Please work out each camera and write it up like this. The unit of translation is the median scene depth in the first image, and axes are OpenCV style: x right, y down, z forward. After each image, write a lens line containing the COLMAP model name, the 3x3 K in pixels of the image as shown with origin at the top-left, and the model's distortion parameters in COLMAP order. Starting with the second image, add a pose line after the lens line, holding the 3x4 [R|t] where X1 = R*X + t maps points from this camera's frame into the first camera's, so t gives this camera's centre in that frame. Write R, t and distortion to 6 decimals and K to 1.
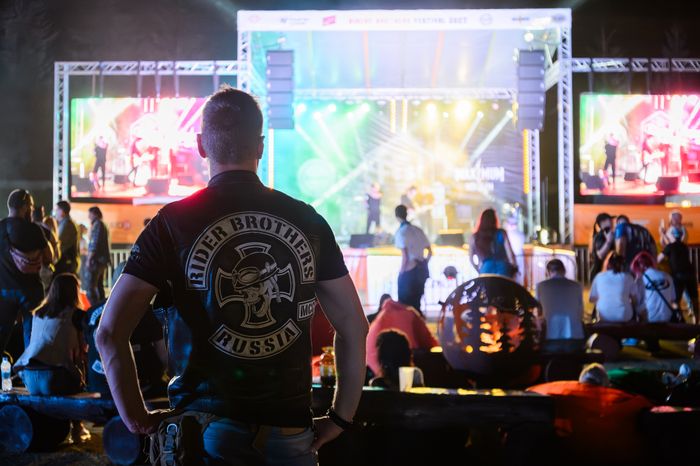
lens RADIAL K [[1252.0, 0, 349.5], [0, 1252.0, 232.1], [0, 0, 1]] dist [-0.080763, 0.000000]
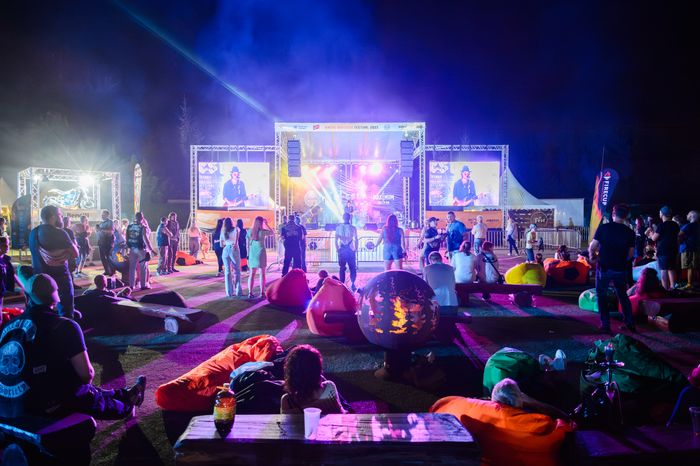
lens RADIAL K [[480.6, 0, 347.9], [0, 480.6, 233.1], [0, 0, 1]] dist [0.006229, -0.002141]
pose [[0.999507, -0.000298, 0.031408, 0.012936], [-0.000557, 0.999630, 0.027198, -0.005283], [-0.031405, -0.027202, 0.999137, 0.143875]]
